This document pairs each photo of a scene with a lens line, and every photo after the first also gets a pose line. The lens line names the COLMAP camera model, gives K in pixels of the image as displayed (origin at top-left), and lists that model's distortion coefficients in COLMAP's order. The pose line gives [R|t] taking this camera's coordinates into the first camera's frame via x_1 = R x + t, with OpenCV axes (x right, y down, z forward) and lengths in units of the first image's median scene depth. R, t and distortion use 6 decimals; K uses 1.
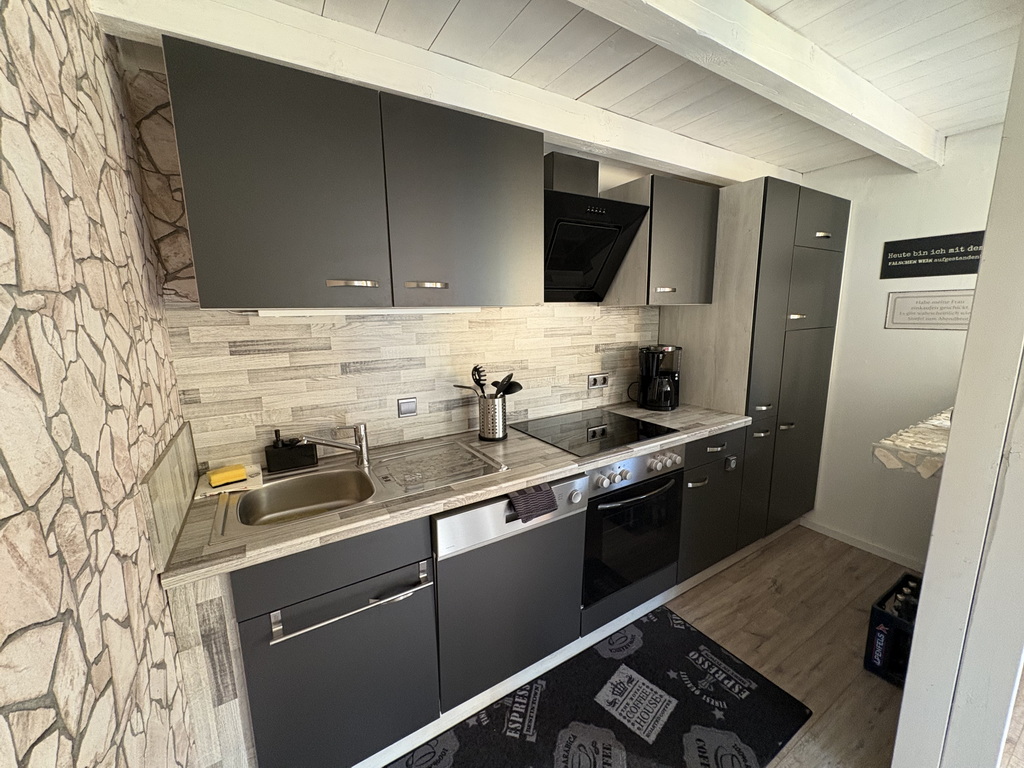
lens RADIAL K [[407.4, 0, 515.8], [0, 407.4, 379.9], [0, 0, 1]] dist [0.002223, -0.000045]
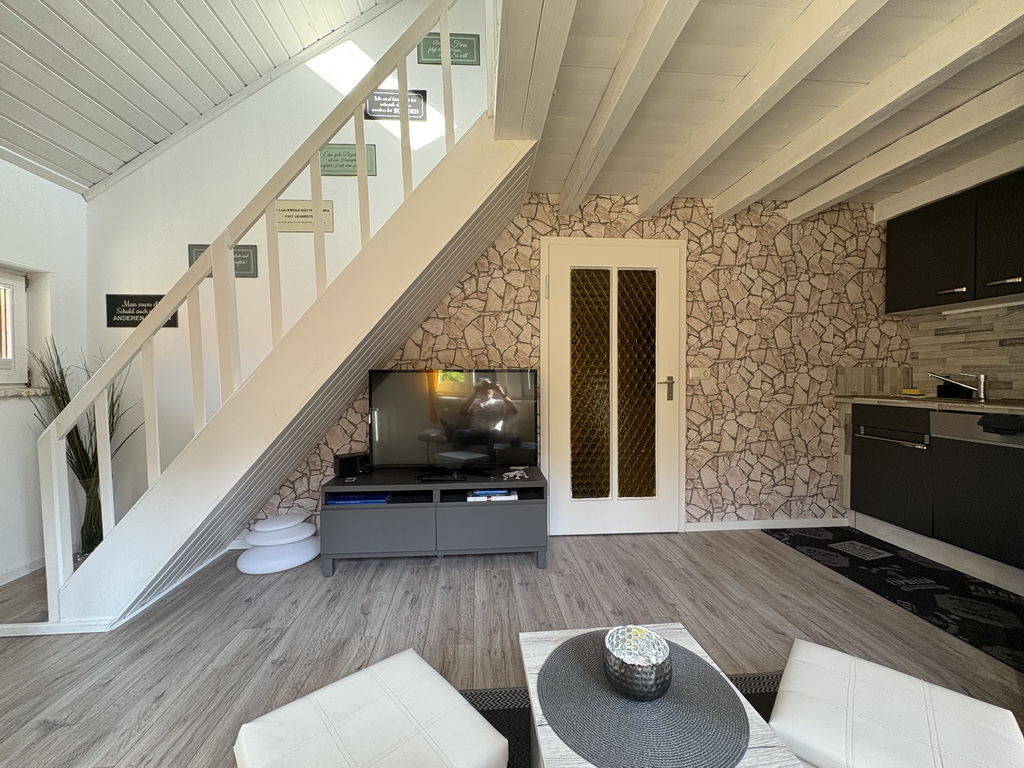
lens RADIAL K [[407.4, 0, 510.2], [0, 407.4, 382.8], [0, 0, 1]] dist [0.002223, -0.000045]
pose [[-0.450422, 0.030407, -0.892298, 1.952776], [-0.141540, 0.984349, 0.104992, 0.240326], [0.881525, 0.173587, -0.439069, 0.078994]]
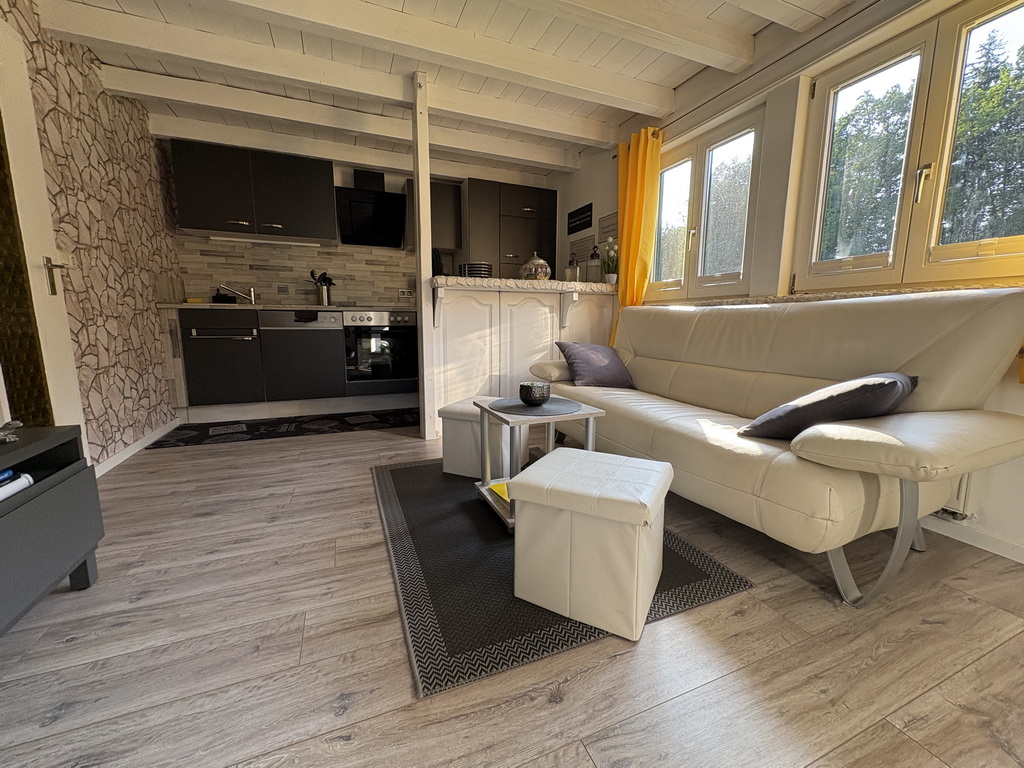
lens RADIAL K [[407.4, 0, 513.9], [0, 407.4, 377.5], [0, 0, 1]] dist [0.002223, -0.000045]
pose [[0.988323, 0.038453, -0.147444, 1.510153], [-0.042769, 0.998741, -0.026215, 0.635594], [0.146250, 0.032214, 0.988723, -1.098771]]
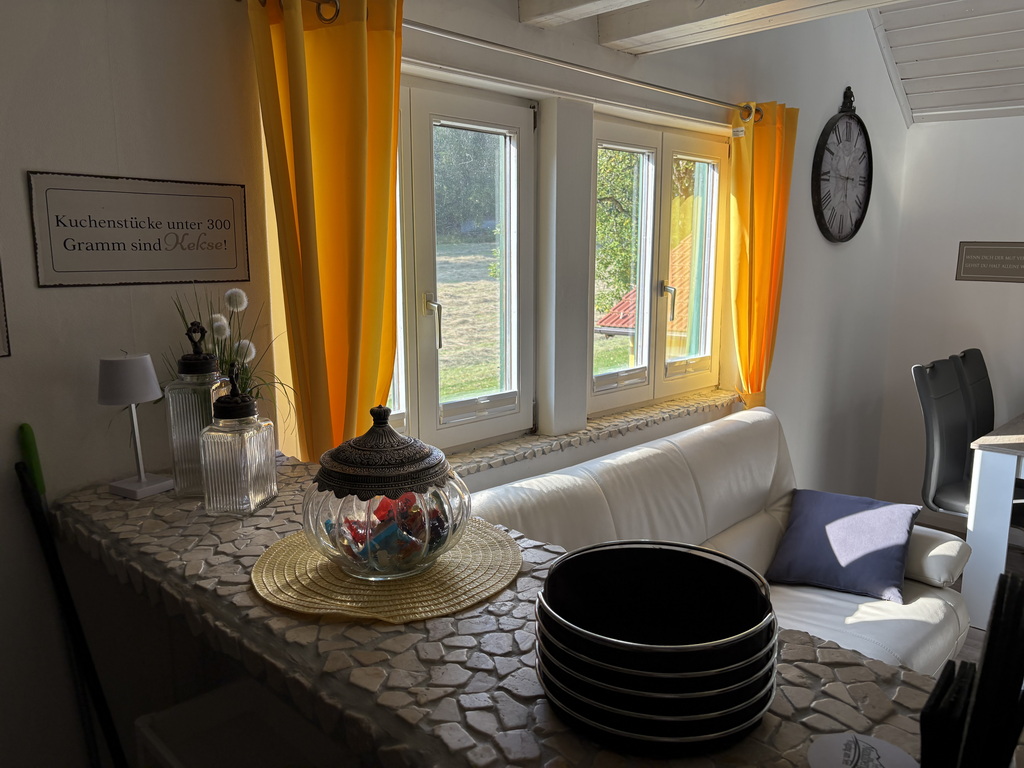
lens RADIAL K [[782.0, 0, 515.0], [0, 782.0, 383.0], [0, 0, 1]] dist [0.023601, -0.020475]
pose [[-0.241879, -0.147759, 0.958990, 0.537854], [0.166762, 0.967301, 0.191100, -0.211760], [-0.955869, 0.206146, -0.209329, 0.993729]]
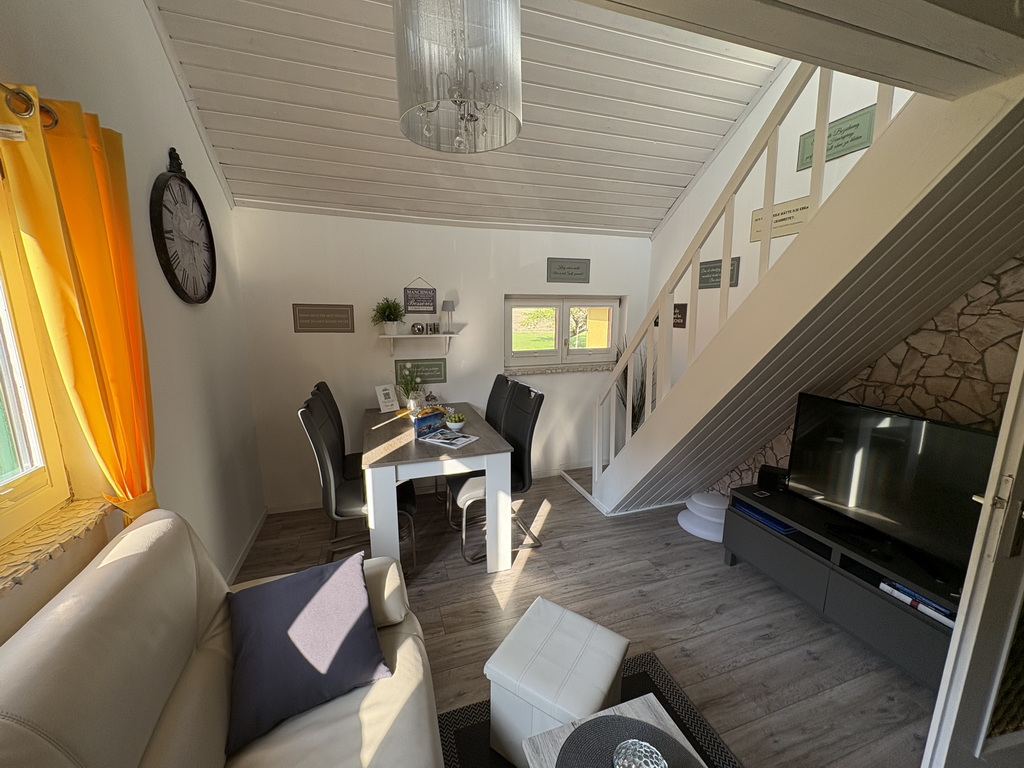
lens RADIAL K [[407.4, 0, 511.0], [0, 407.4, 382.8], [0, 0, 1]] dist [0.002223, -0.000045]
pose [[-0.974745, -0.030040, 0.221292, 1.472720], [0.048551, 0.938705, 0.341284, -0.157863], [-0.217980, 0.343409, -0.913540, 0.462351]]
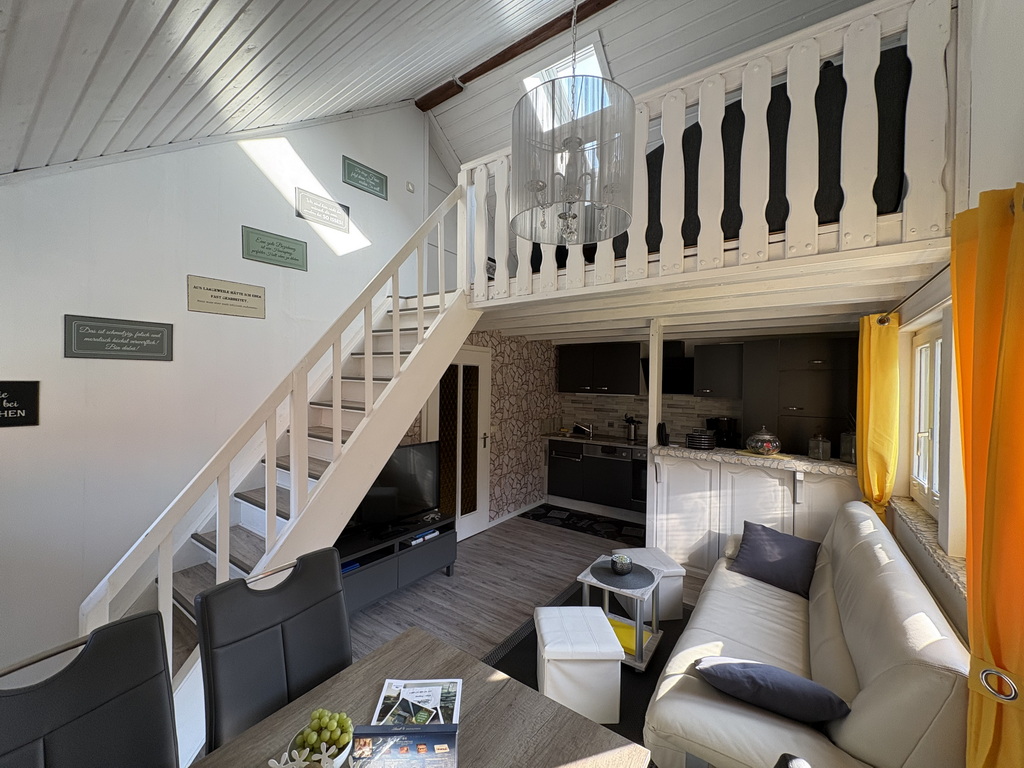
lens RADIAL K [[407.4, 0, 506.8], [0, 407.4, 386.4], [0, 0, 1]] dist [0.002223, -0.000045]
pose [[0.385028, 0.030973, -0.922385, 2.761701], [-0.179203, 0.982924, -0.041799, 0.063096], [0.905339, 0.181388, 0.384004, -1.173713]]
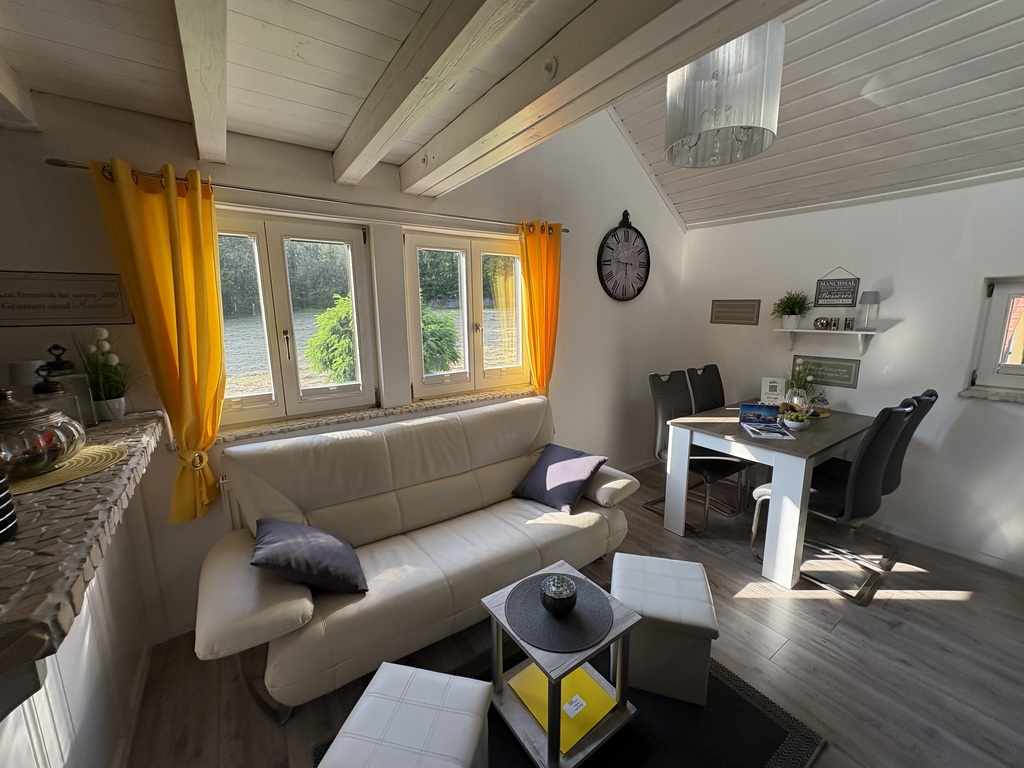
lens RADIAL K [[407.4, 0, 512.1], [0, 407.4, 384.3], [0, 0, 1]] dist [0.002223, -0.000045]
pose [[-0.058201, -0.165160, 0.984548, 0.520119], [0.178892, 0.968531, 0.173048, -0.043127], [-0.982146, 0.186200, -0.026824, 0.096541]]
